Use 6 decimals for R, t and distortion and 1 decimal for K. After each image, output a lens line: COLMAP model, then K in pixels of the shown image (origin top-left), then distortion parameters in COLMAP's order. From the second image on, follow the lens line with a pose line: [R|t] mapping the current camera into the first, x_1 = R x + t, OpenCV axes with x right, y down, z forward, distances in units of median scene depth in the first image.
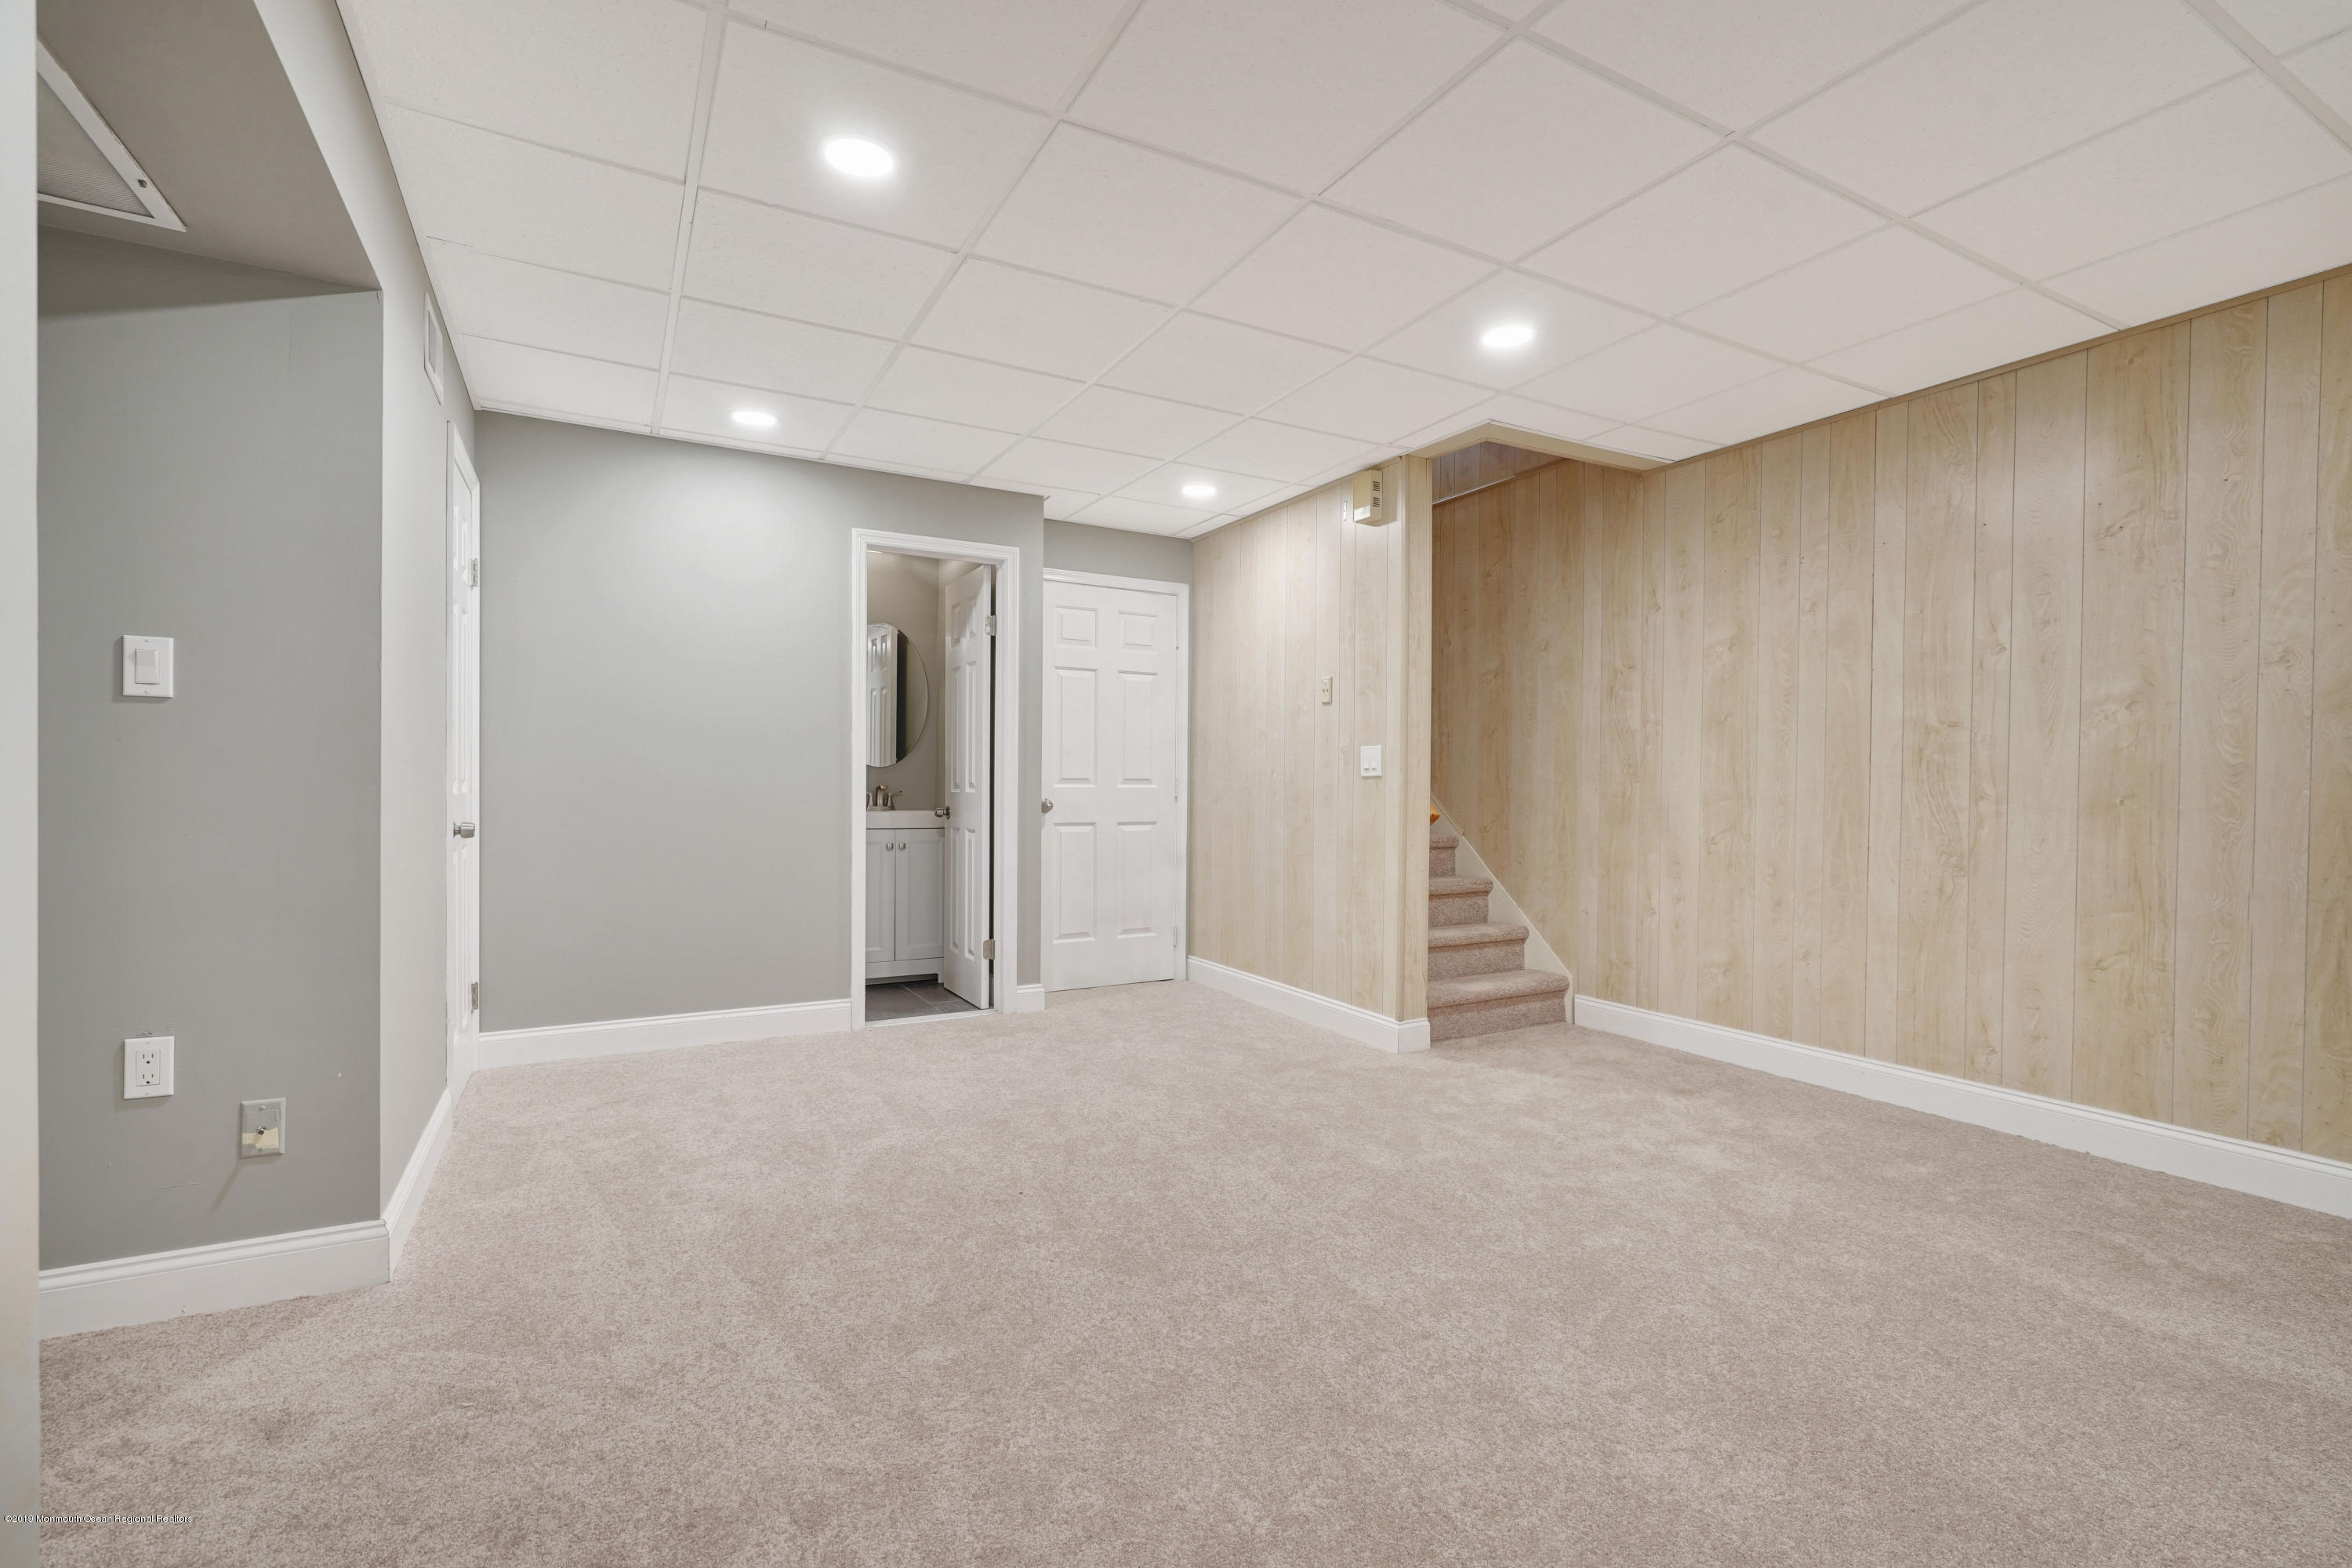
lens RADIAL K [[1063.3, 0, 1188.3], [0, 1063.3, 795.5], [0, 0, 1]] dist [-0.005950, 0.003992]
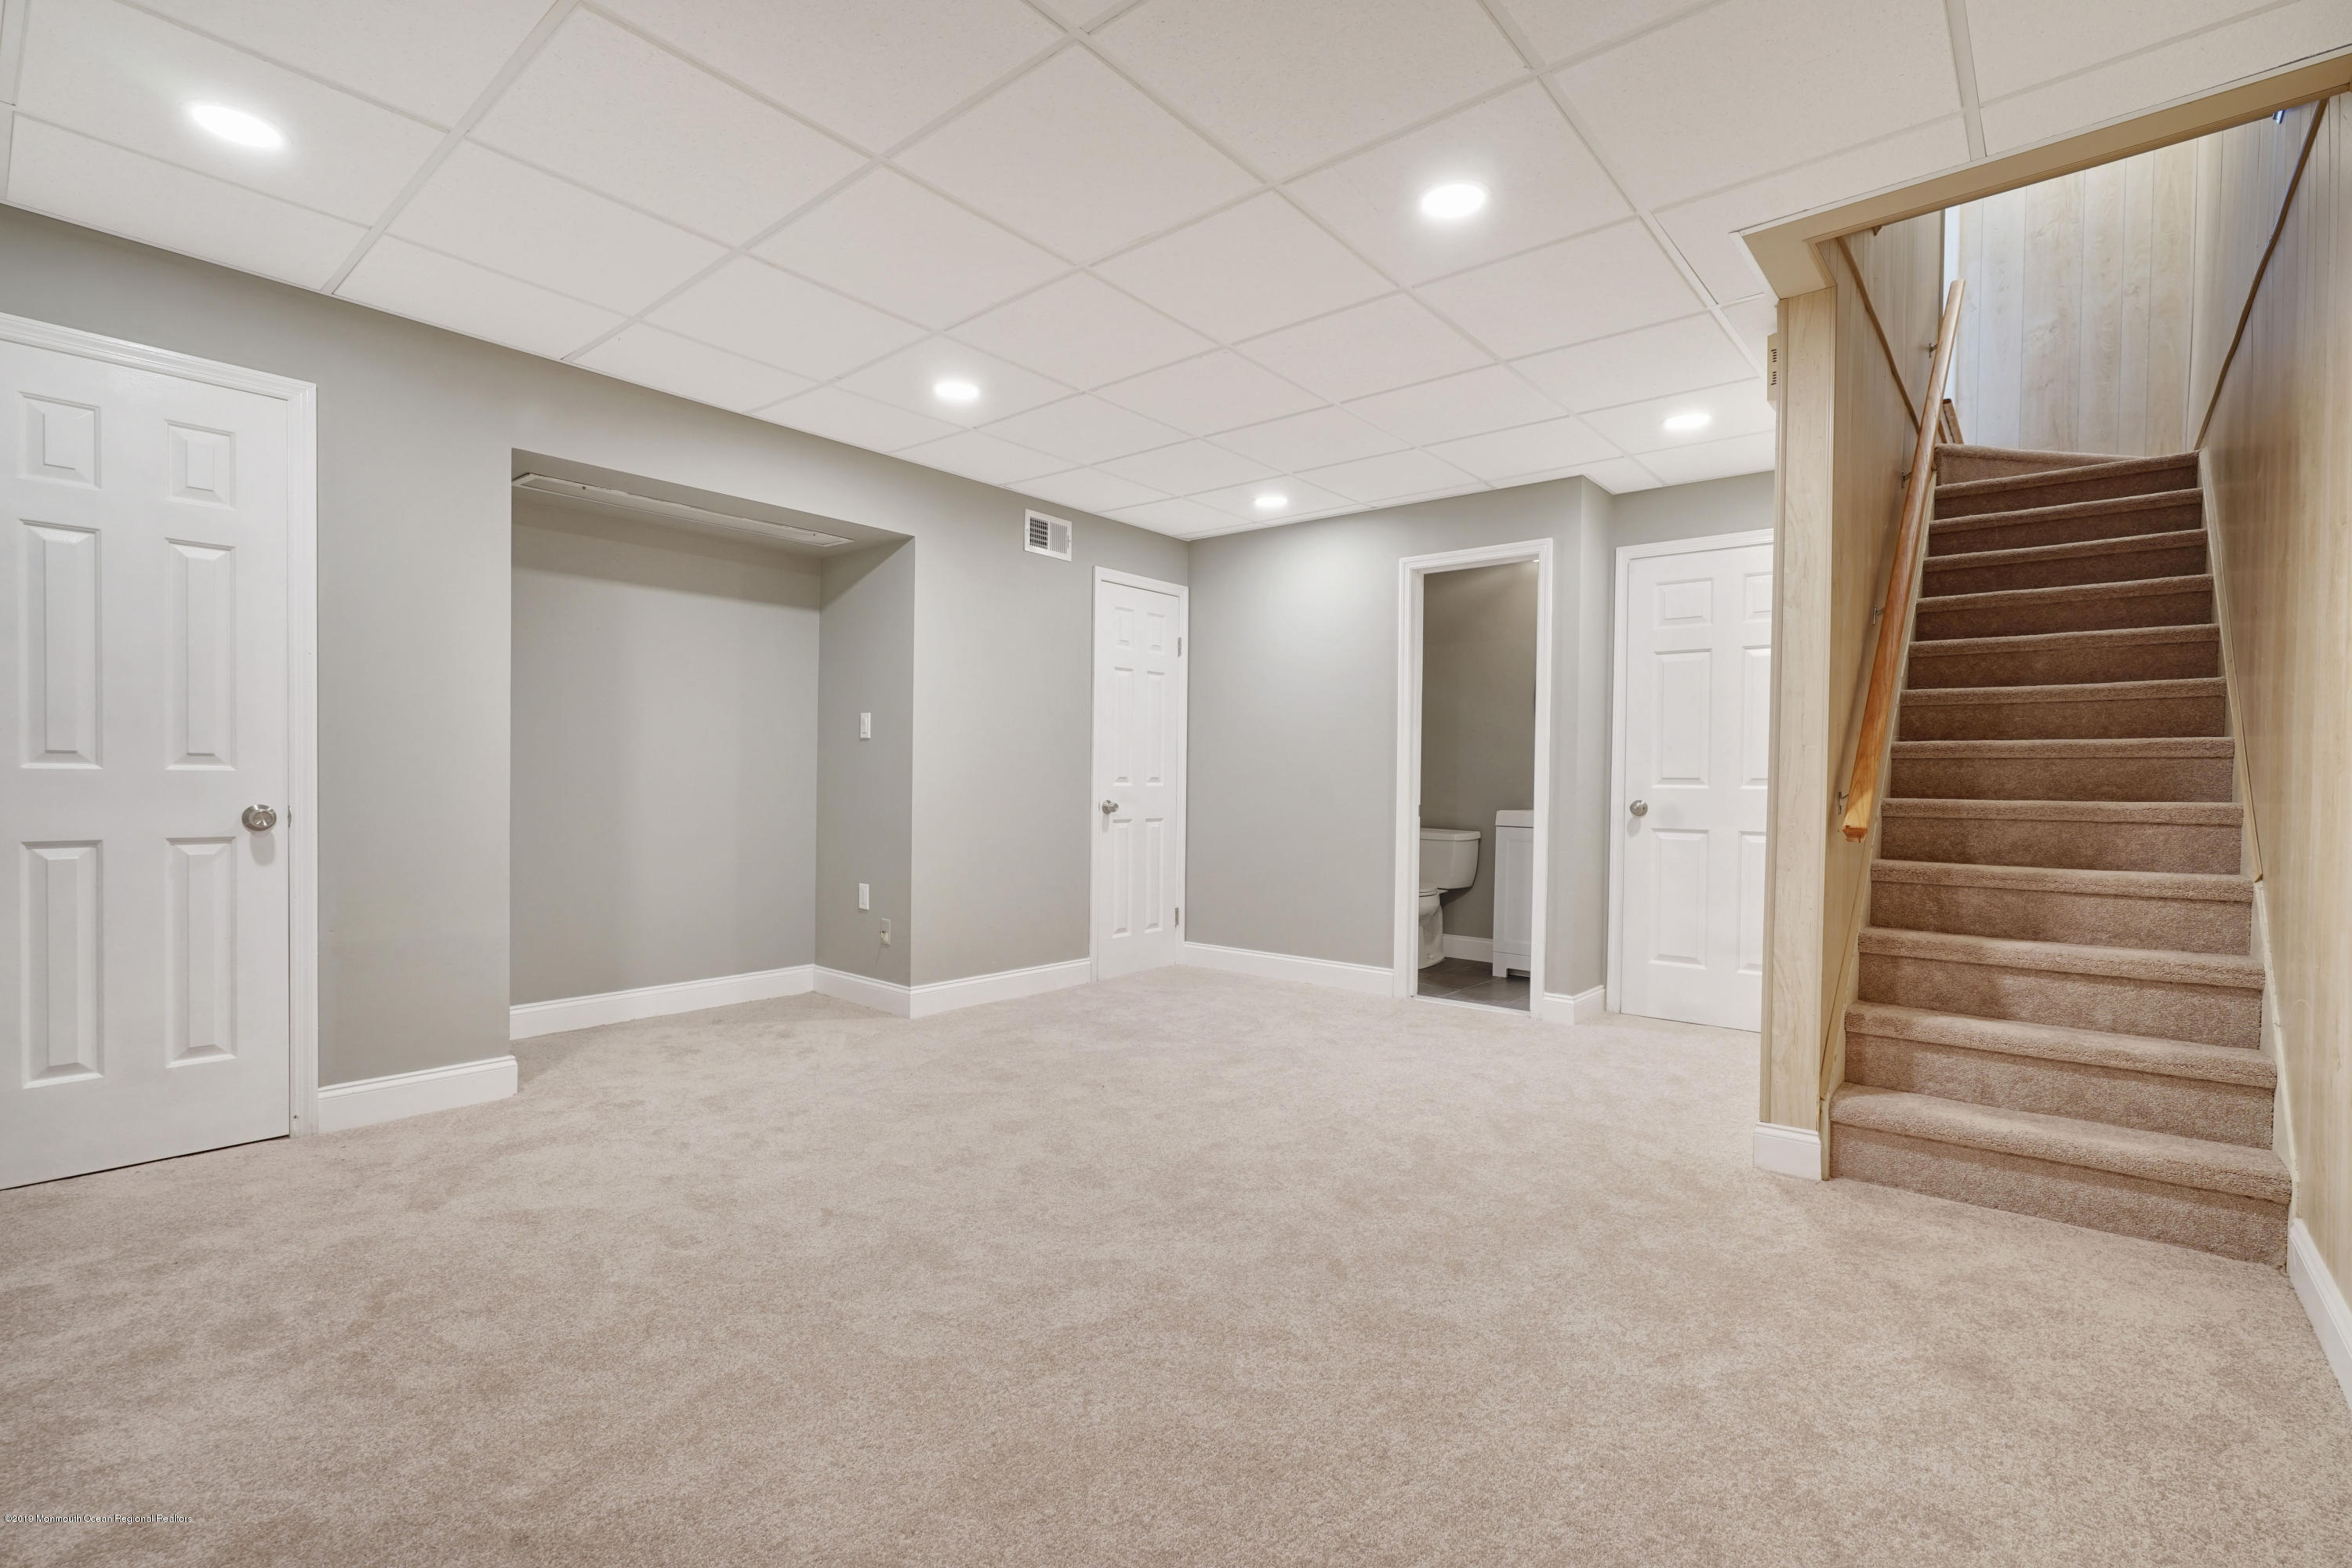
lens RADIAL K [[1065.5, 0, 1192.9], [0, 1065.5, 795.8], [0, 0, 1]] dist [-0.005183, 0.000967]
pose [[0.357379, 0.010815, -0.933897, 0.673777], [-0.020508, 0.999783, 0.003731, 0.004463], [0.933734, 0.017819, 0.357523, 0.379001]]
